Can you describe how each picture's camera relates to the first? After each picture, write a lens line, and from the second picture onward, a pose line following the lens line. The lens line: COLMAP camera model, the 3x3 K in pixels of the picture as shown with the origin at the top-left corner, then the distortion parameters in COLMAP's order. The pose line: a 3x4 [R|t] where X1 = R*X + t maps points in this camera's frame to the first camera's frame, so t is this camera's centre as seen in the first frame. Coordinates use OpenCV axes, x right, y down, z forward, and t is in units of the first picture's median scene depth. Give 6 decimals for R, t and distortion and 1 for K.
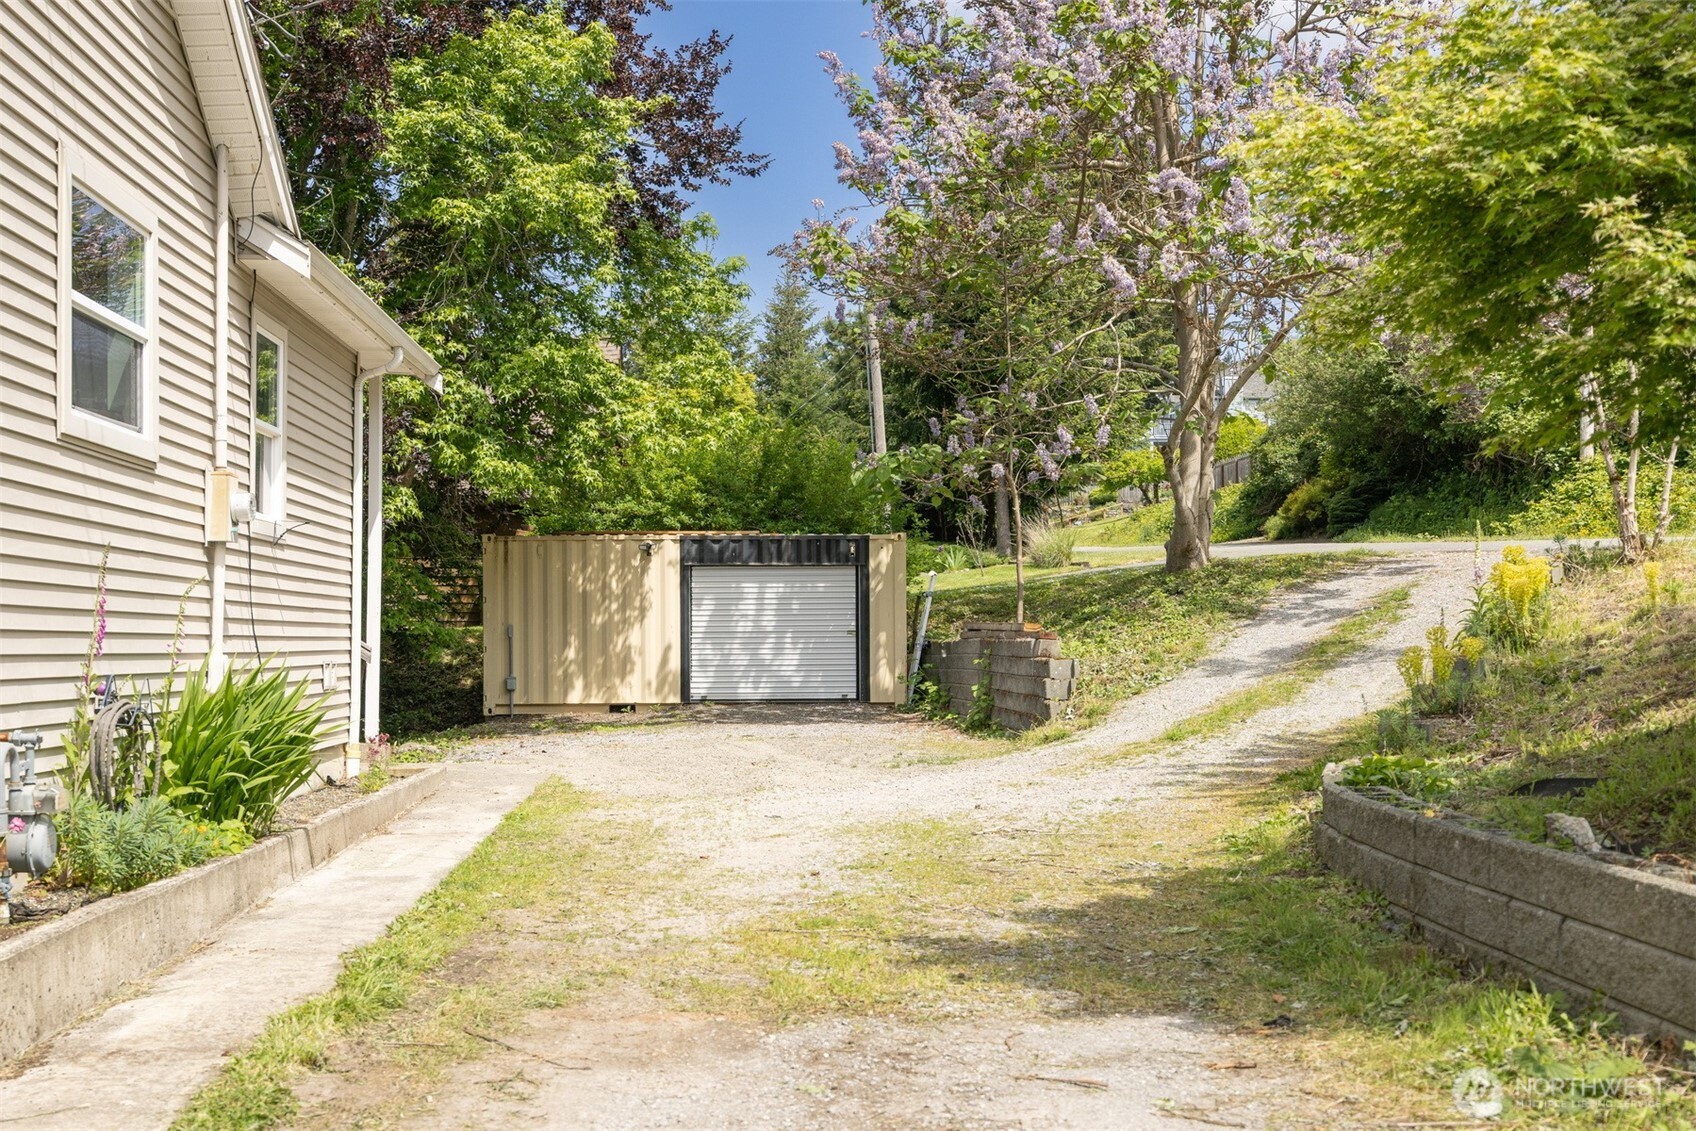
lens RADIAL K [[1730.2, 0, 848.0], [0, 1730.2, 565.5], [0, 0, 1]] dist [-0.005548, -0.006669]
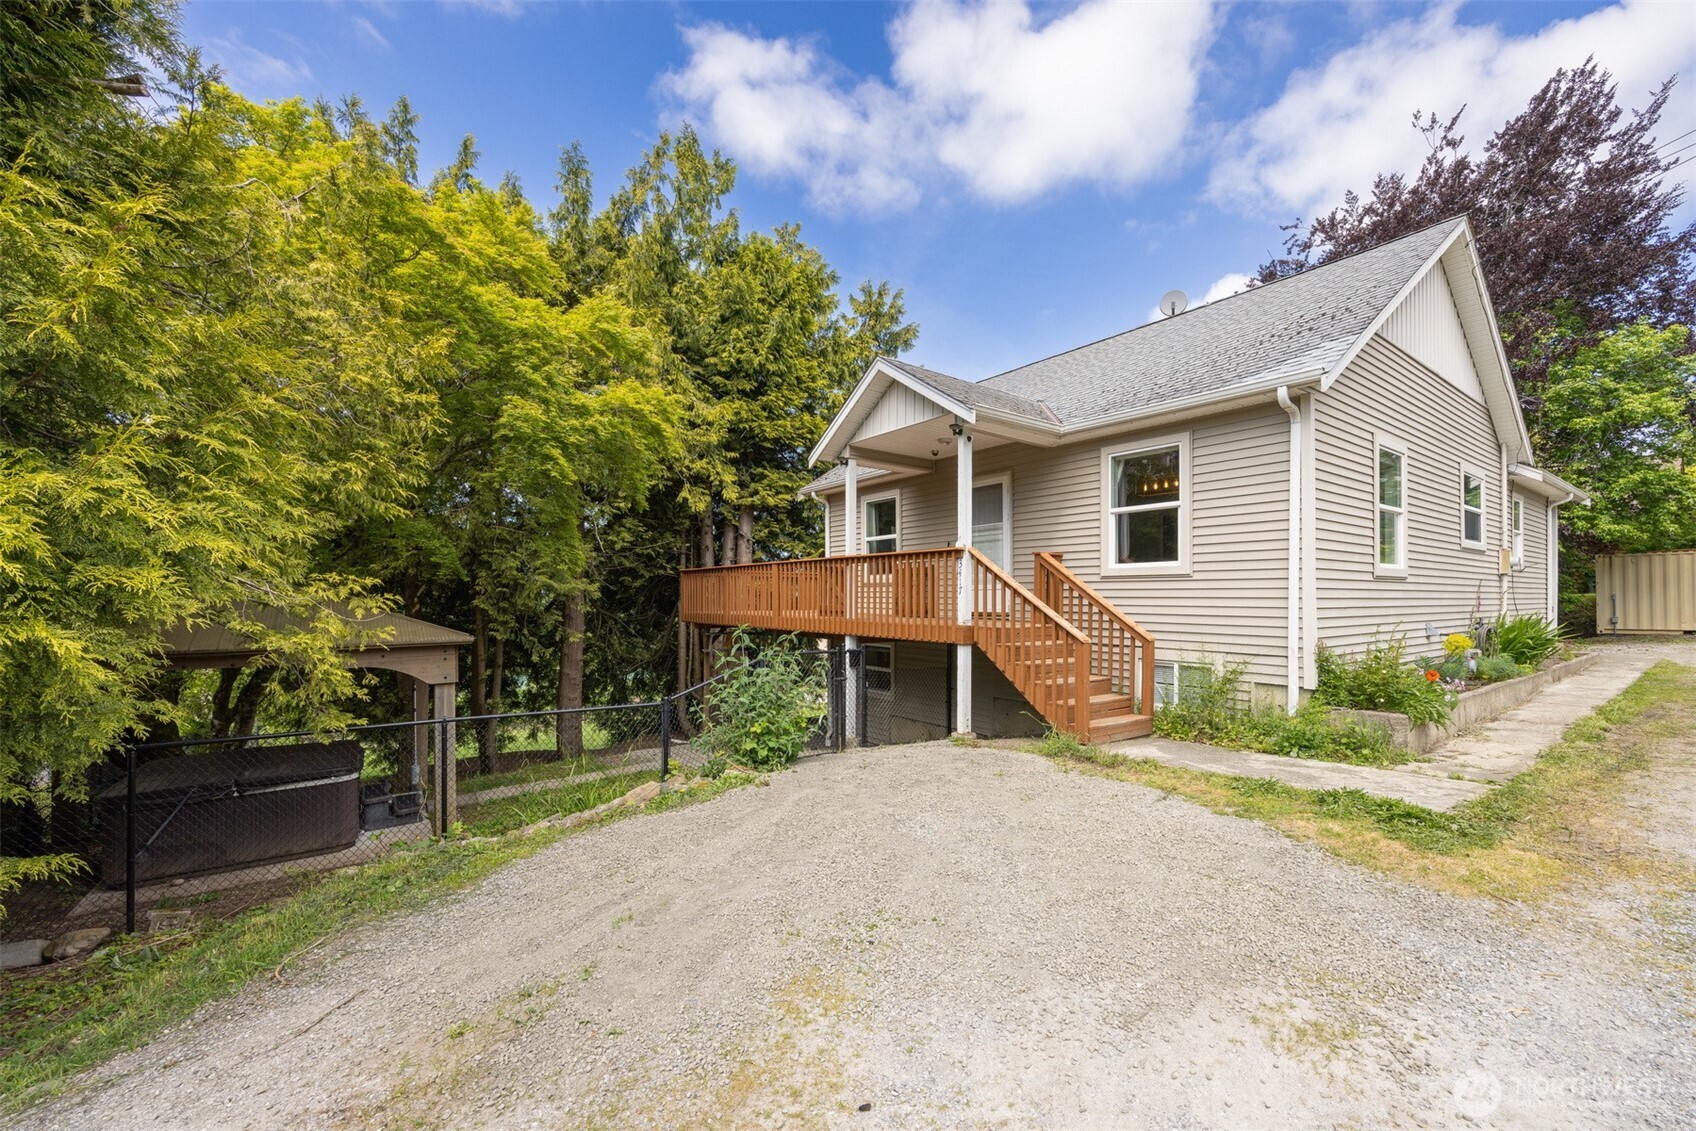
lens RADIAL K [[681.0, 0, 849.7], [0, 681.0, 594.0], [0, 0, 1]] dist [-0.001221, -0.000258]
pose [[0.543290, -0.008196, -0.839505, 0.008883], [0.043907, 0.998861, 0.018663, -0.031727], [0.838396, -0.046999, 0.543031, -0.387009]]
